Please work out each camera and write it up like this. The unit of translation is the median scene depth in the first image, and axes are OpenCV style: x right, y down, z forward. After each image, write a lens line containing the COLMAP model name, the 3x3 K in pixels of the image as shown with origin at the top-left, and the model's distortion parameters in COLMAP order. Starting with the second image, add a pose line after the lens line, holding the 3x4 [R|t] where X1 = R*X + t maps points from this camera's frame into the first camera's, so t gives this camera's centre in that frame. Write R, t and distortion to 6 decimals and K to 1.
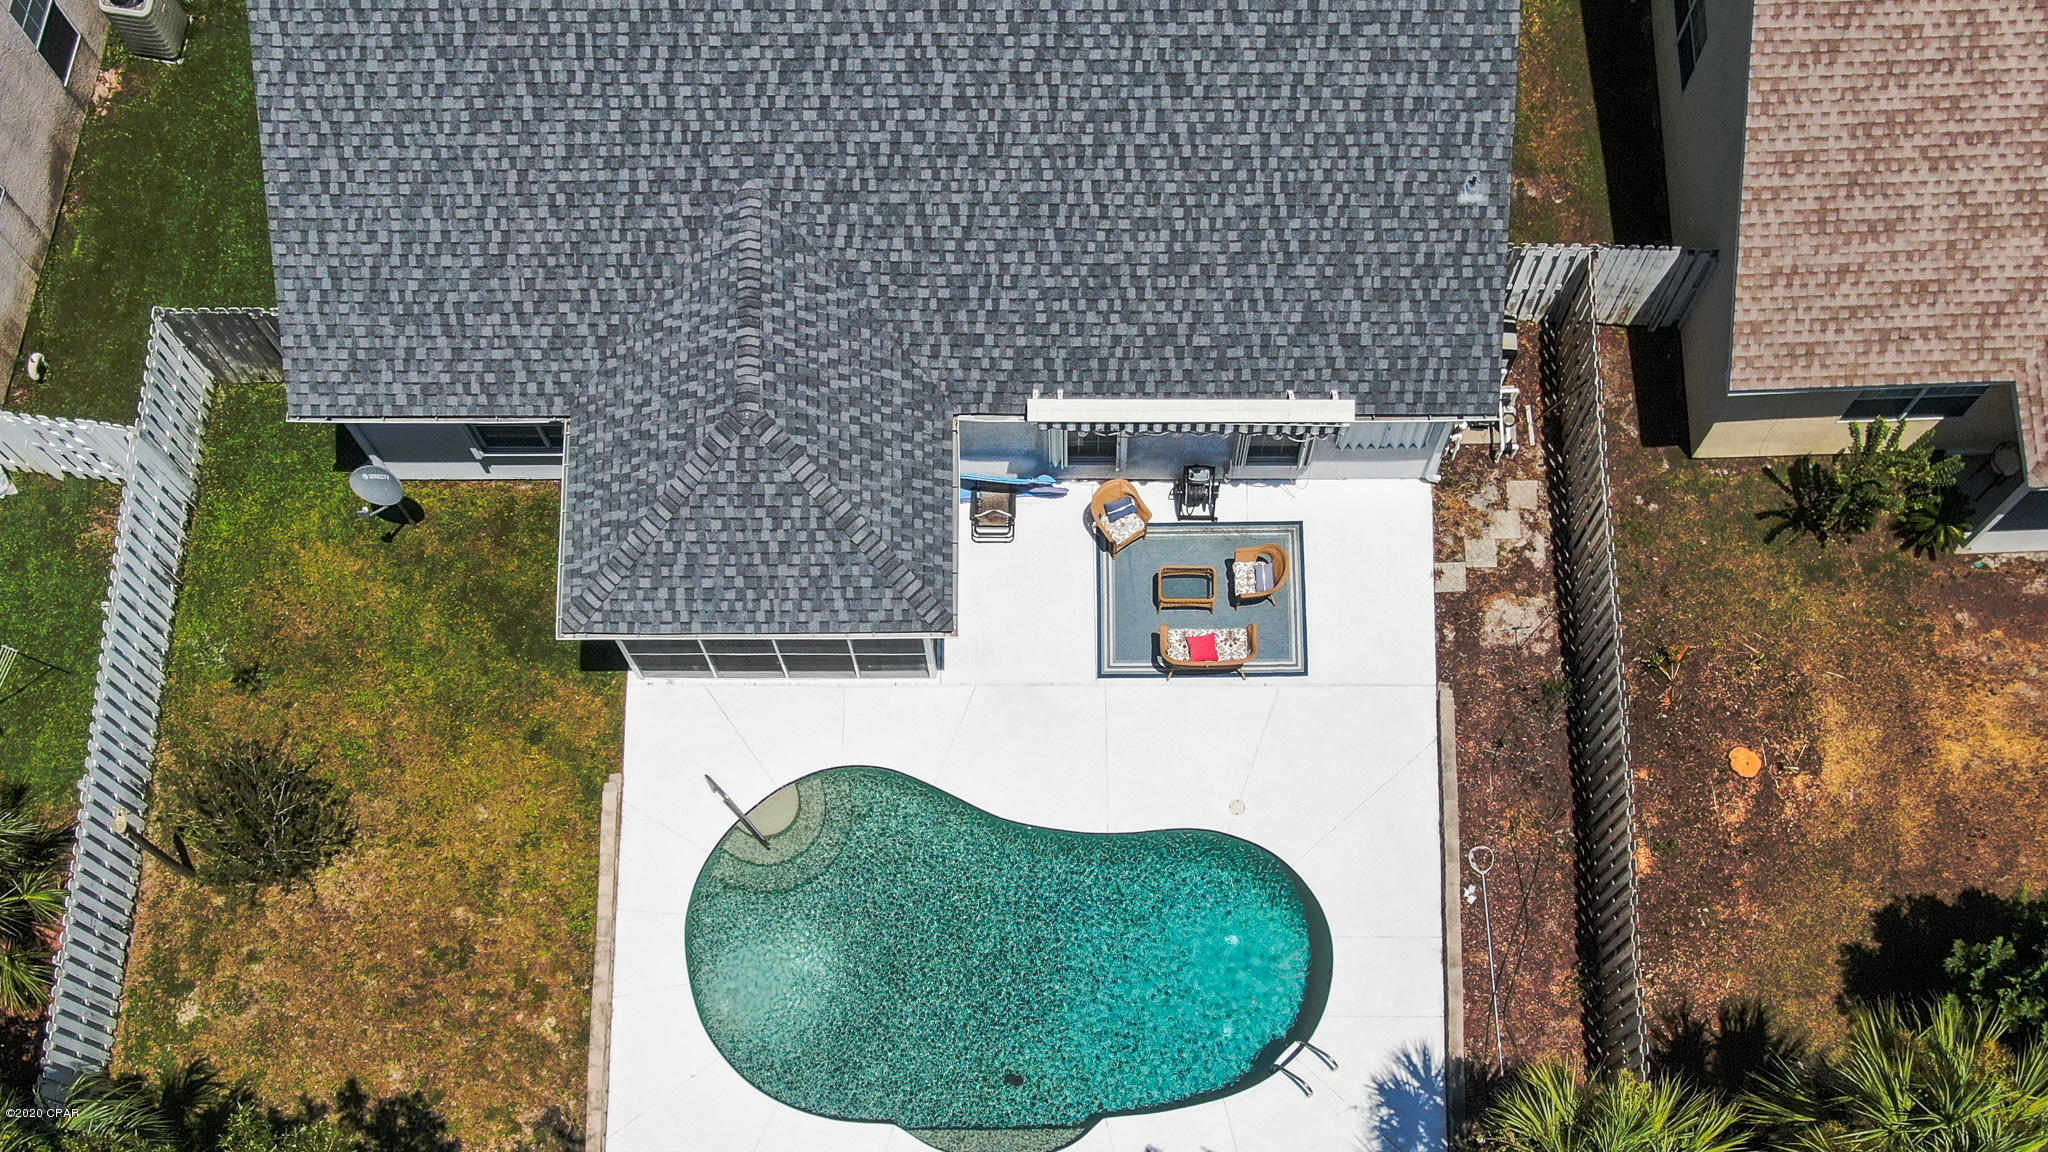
lens RADIAL K [[1959.9, 0, 1020.0], [0, 1959.9, 652.0], [0, 0, 1]] dist [-0.014263, 0.021222]
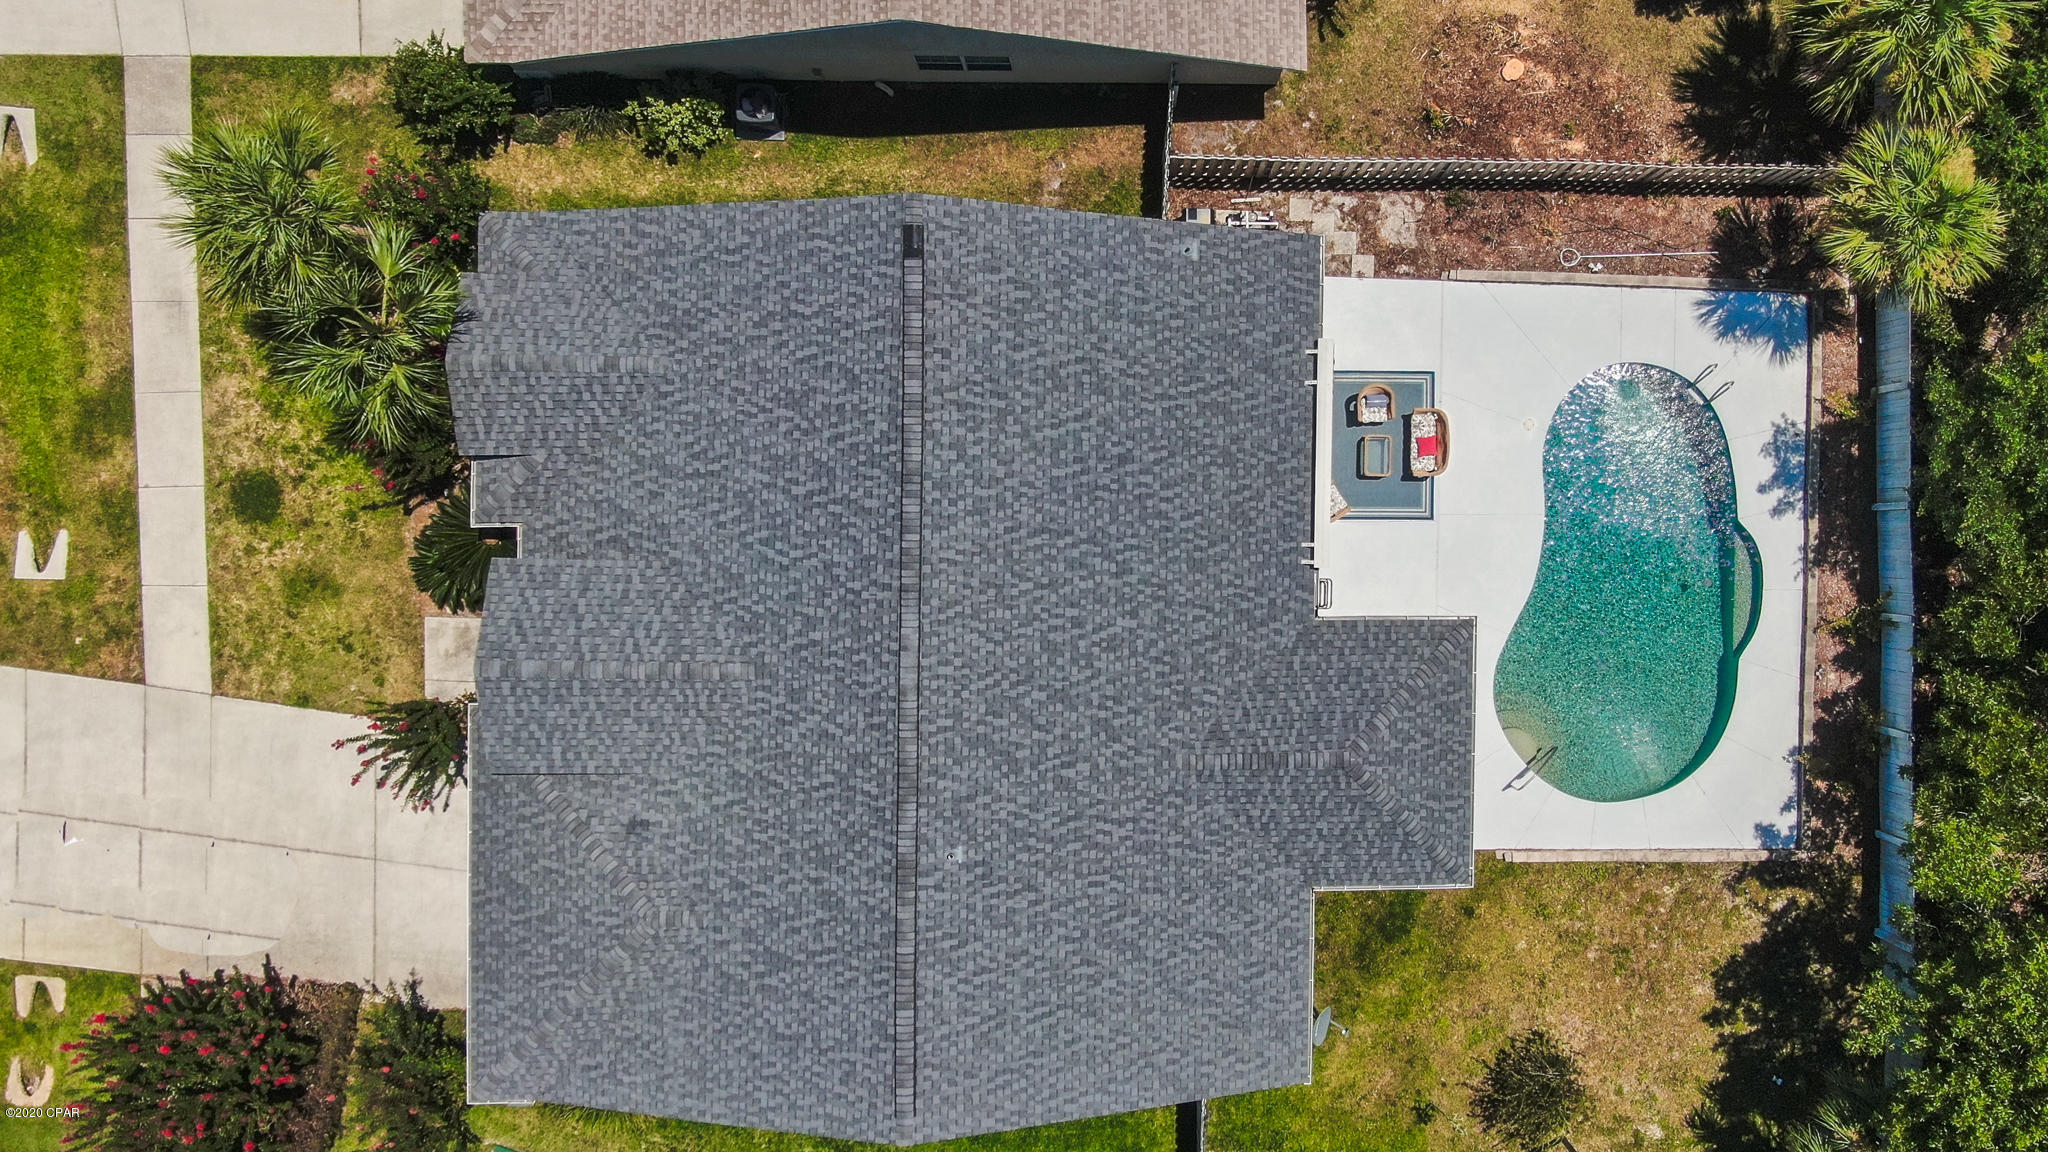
lens RADIAL K [[1959.9, 0, 1020.0], [0, 1959.9, 652.0], [0, 0, 1]] dist [-0.014263, 0.021222]
pose [[0.003867, -0.999417, -0.033924, -0.010062], [0.968903, -0.004648, 0.247397, -0.692851], [-0.247411, -0.033826, 0.968320, -0.336016]]
